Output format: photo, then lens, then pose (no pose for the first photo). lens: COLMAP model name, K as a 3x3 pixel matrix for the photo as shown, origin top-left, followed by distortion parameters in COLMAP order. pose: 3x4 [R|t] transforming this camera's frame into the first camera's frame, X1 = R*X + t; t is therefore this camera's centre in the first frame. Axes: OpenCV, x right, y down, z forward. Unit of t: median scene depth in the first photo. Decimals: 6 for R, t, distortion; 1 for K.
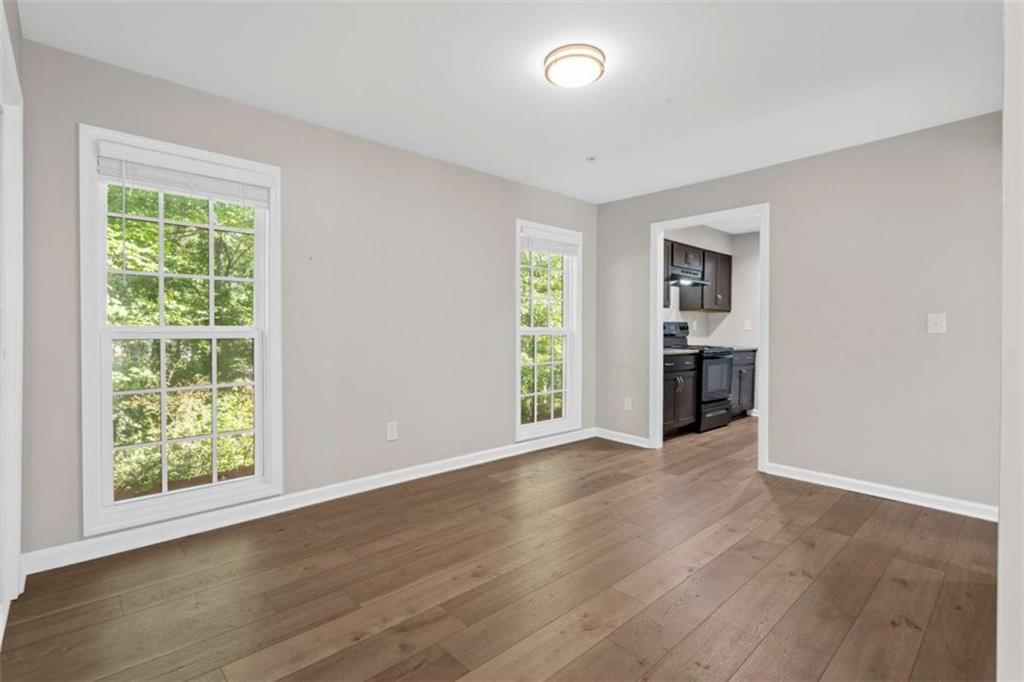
lens RADIAL K [[476.5, 0, 512.0], [0, 476.5, 341.0], [0, 0, 1]] dist [0.000361, -0.000101]
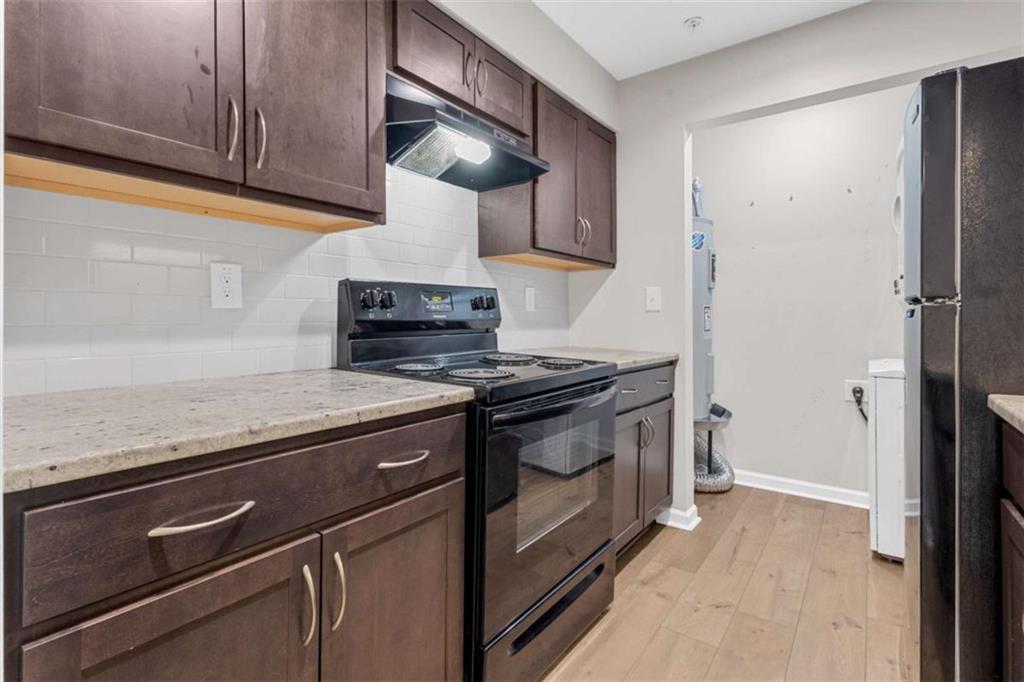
lens RADIAL K [[477.1, 0, 509.3], [0, 477.1, 326.6], [0, 0, 1]] dist [0.000412, -0.000262]
pose [[0.983763, -0.012362, 0.179044, 0.153529], [0.013497, 0.999896, -0.005123, -0.004320], [-0.178962, 0.007457, 0.983828, 0.318359]]
